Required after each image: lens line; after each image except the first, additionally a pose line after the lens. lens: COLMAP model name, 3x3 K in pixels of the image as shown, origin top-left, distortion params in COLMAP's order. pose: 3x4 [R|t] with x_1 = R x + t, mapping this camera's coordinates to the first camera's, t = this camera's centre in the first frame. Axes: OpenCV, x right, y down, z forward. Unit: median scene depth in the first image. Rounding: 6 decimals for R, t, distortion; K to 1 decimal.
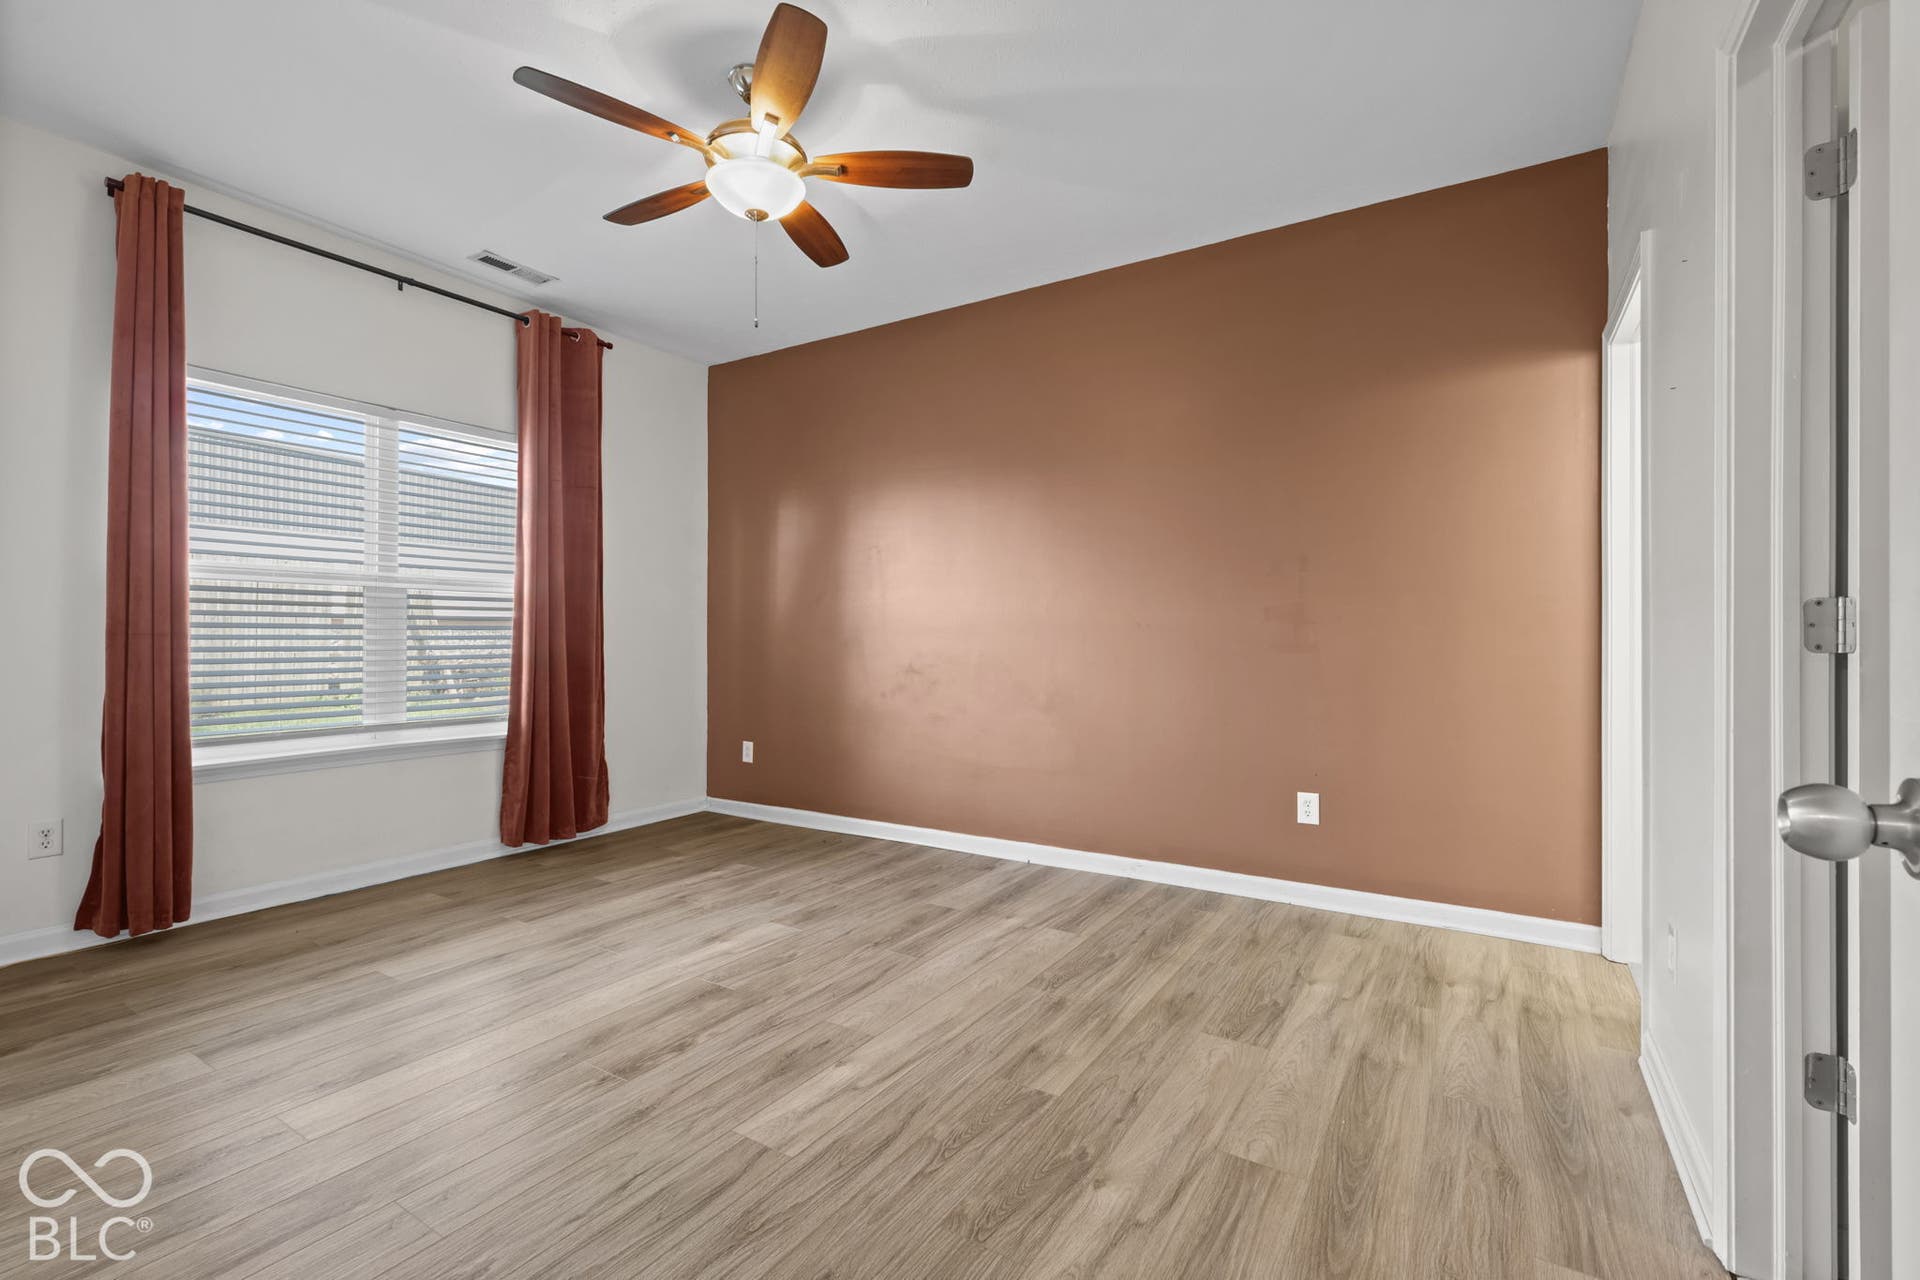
lens RADIAL K [[847.6, 0, 954.4], [0, 847.6, 626.6], [0, 0, 1]] dist [0.002318, 0.000272]
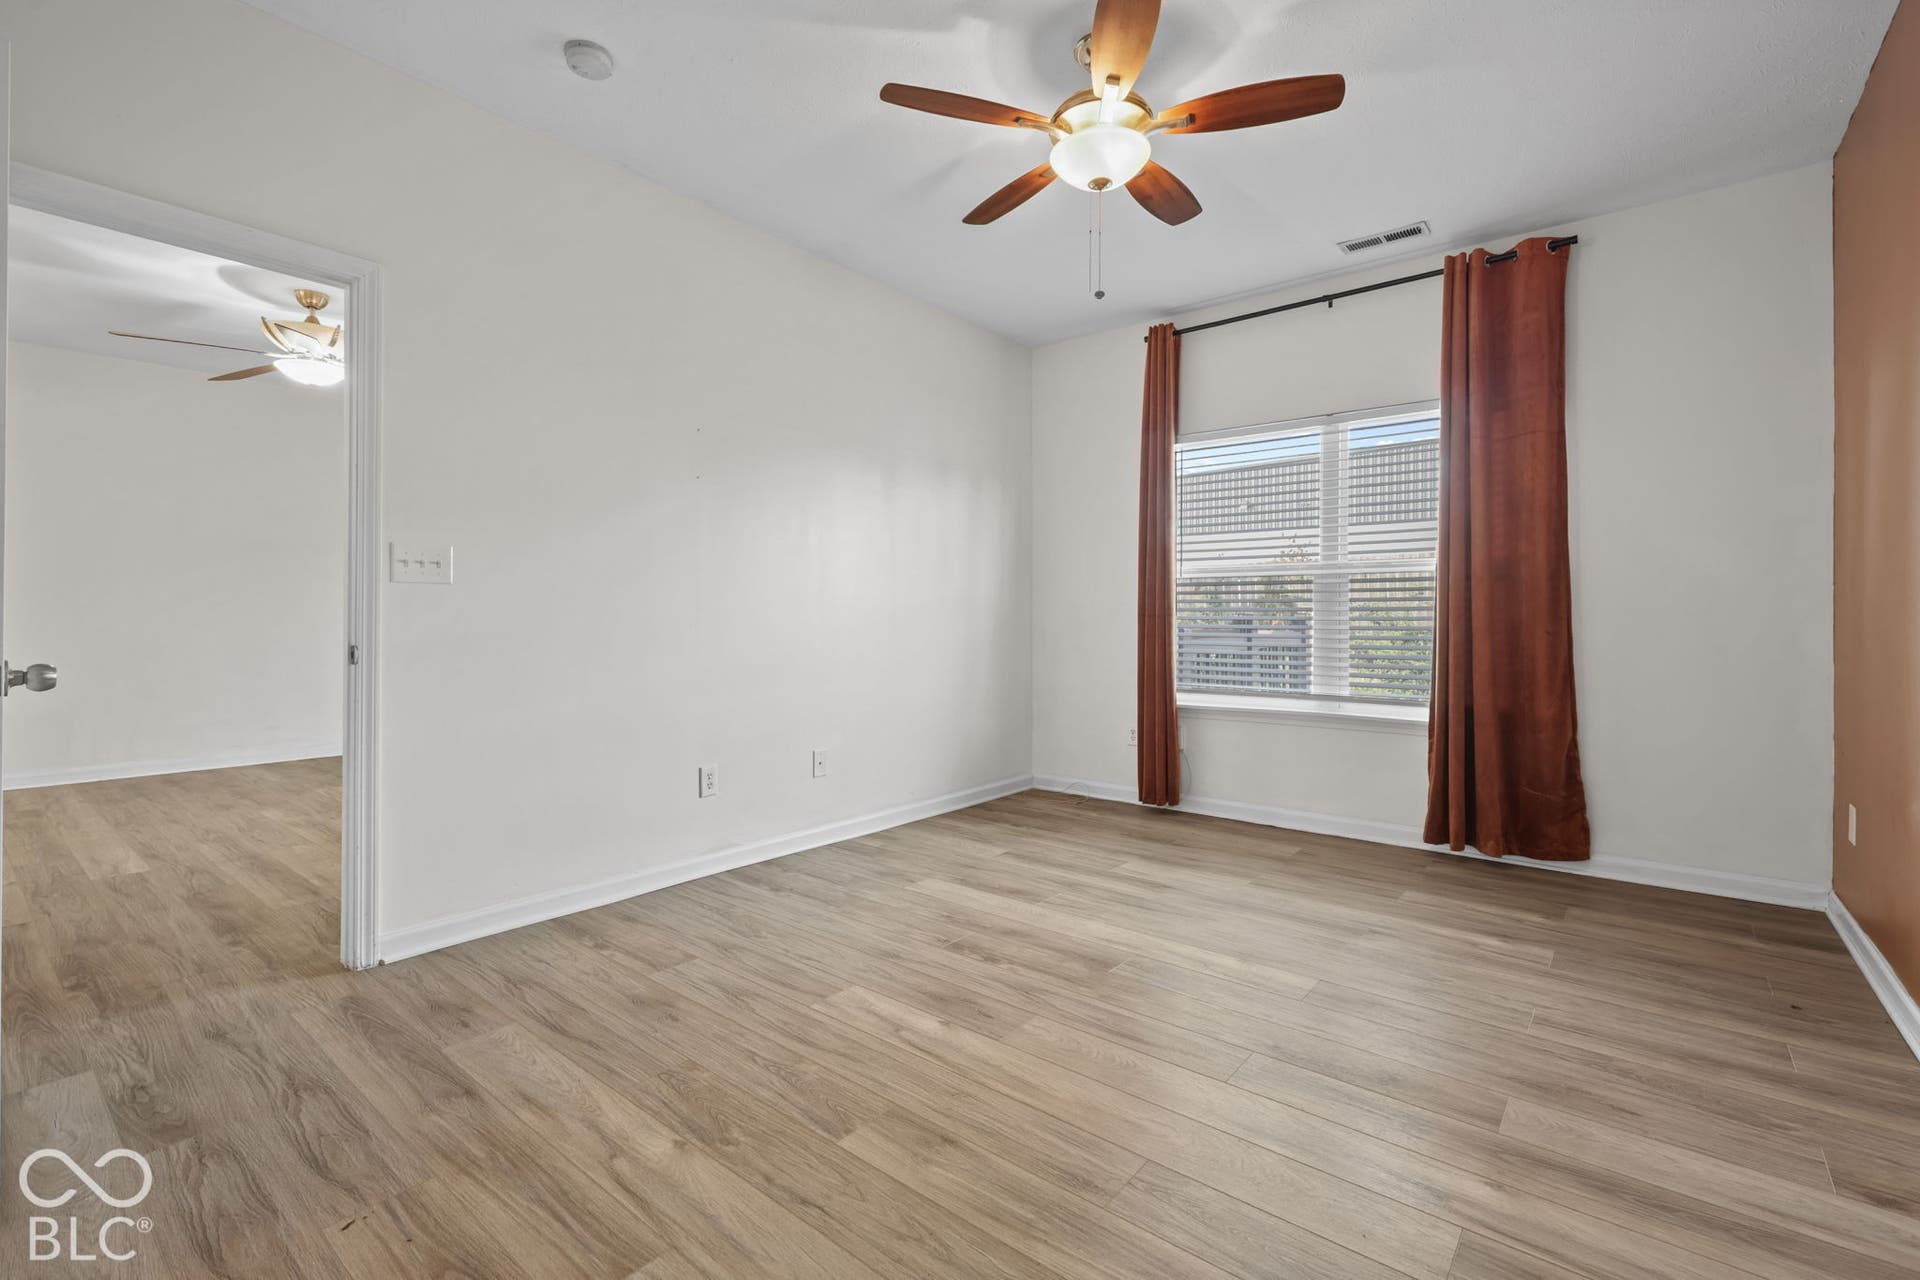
lens RADIAL K [[847.4, 0, 956.8], [0, 847.4, 606.4], [0, 0, 1]] dist [0.000026, -0.000146]
pose [[-0.125080, -0.015516, -0.992025, 0.747797], [0.008584, 0.999823, -0.016720, 0.016721], [0.992110, -0.010607, -0.124924, 0.949483]]
